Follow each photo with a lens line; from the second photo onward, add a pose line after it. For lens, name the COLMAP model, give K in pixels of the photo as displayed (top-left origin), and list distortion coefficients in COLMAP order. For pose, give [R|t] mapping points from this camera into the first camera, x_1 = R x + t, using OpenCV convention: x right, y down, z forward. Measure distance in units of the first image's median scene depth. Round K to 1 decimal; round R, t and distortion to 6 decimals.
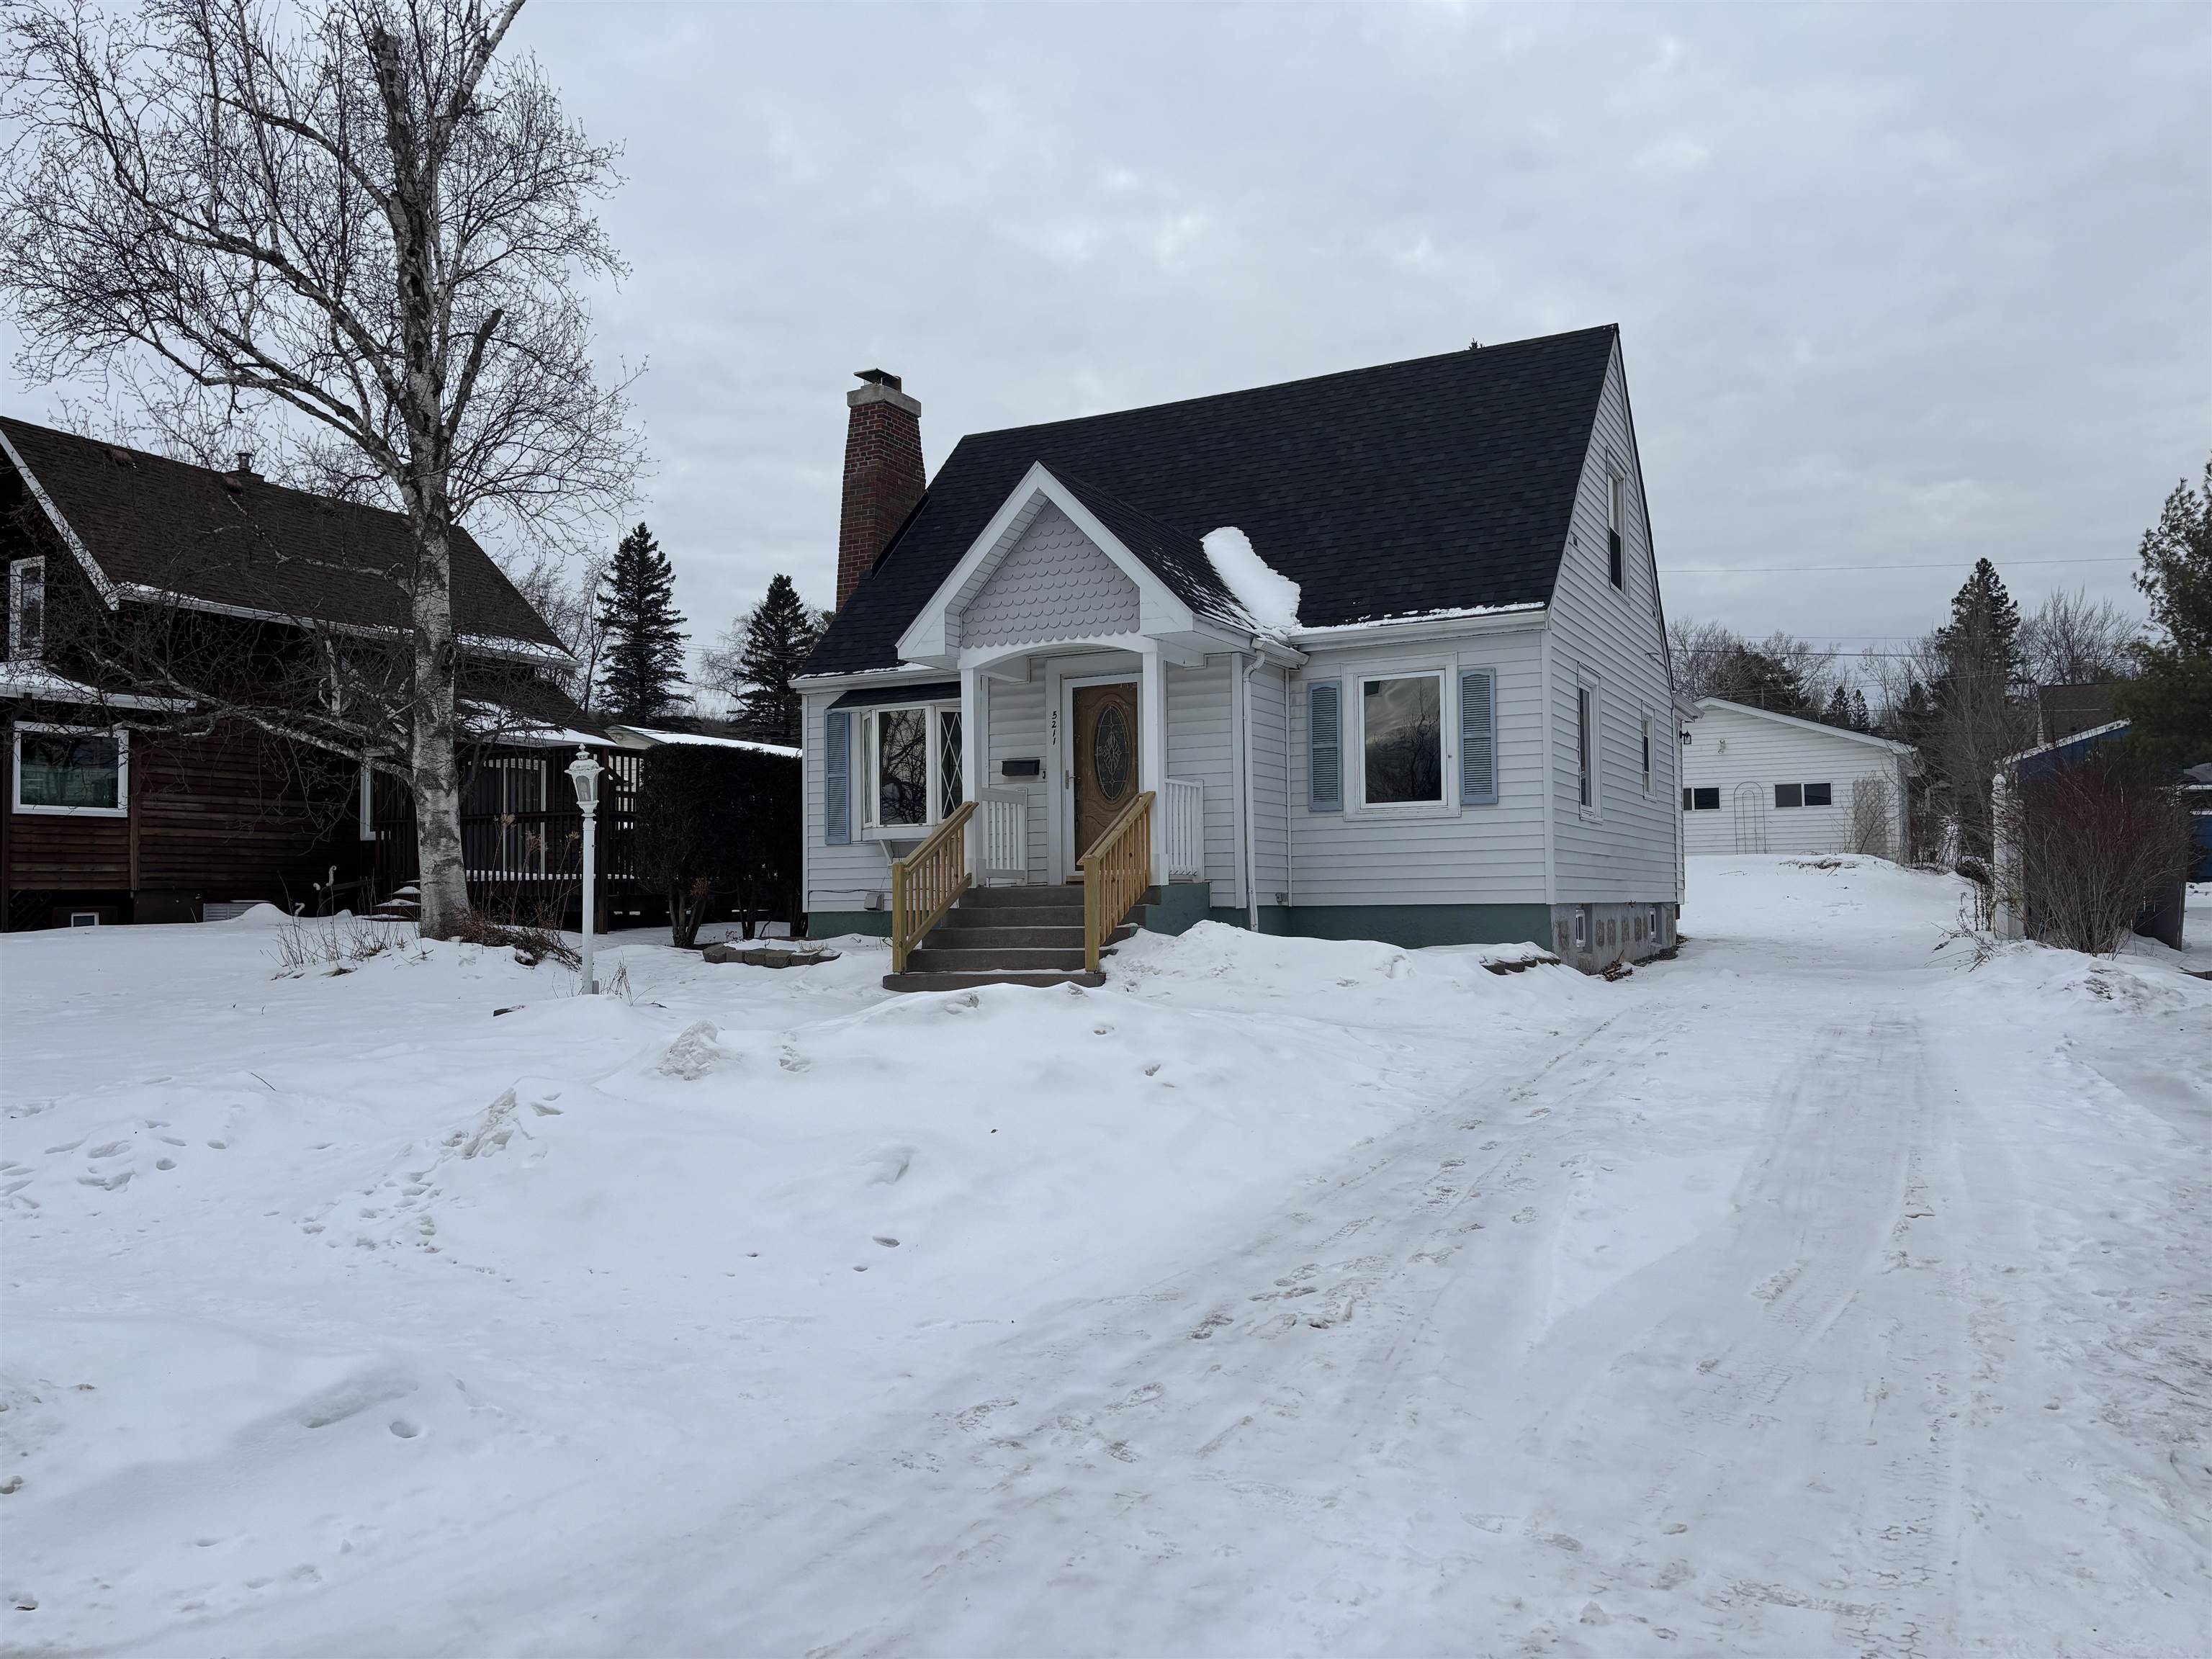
lens RADIAL K [[1683.7, 0, 1061.0], [0, 1683.7, 851.9], [0, 0, 1]] dist [0.071403, -0.065324]
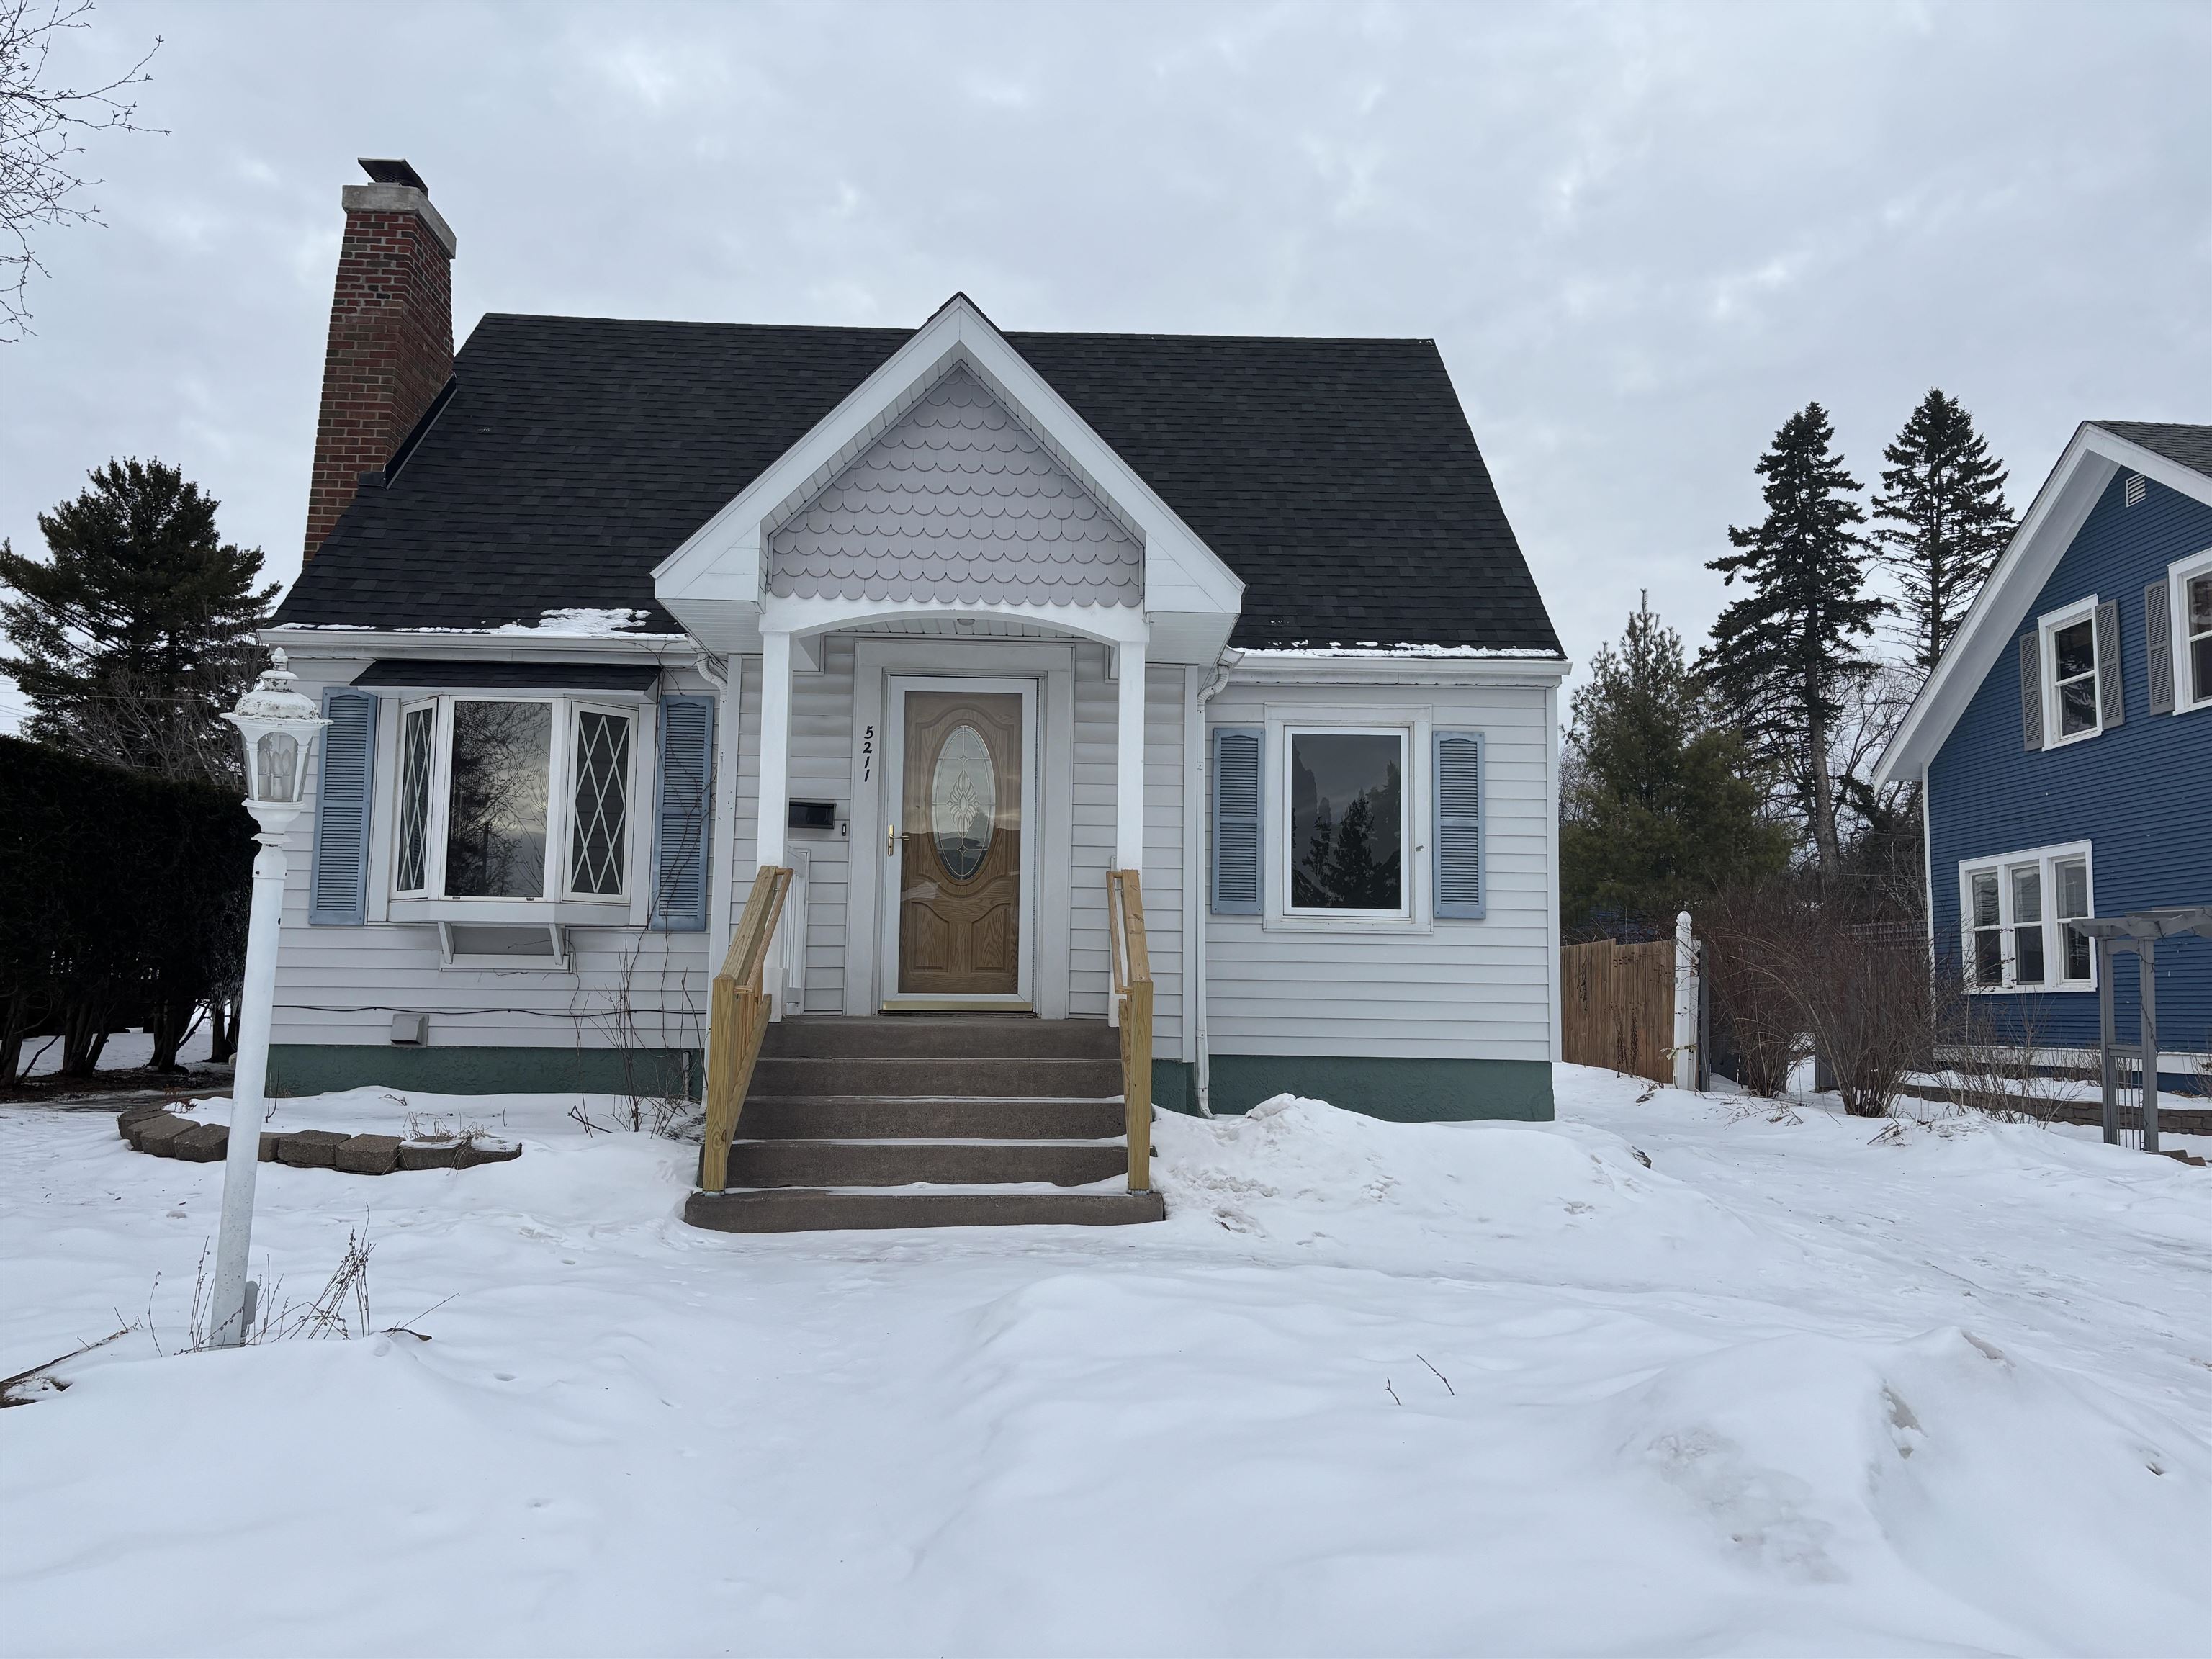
lens RADIAL K [[1683.7, 0, 1100.1], [0, 1683.7, 838.3], [0, 0, 1]] dist [0.071403, -0.065324]
pose [[0.863434, 0.075915, 0.498717, -0.239129], [-0.042627, 0.996056, -0.077820, 0.000038], [-0.502658, 0.045933, 0.863264, 0.452338]]
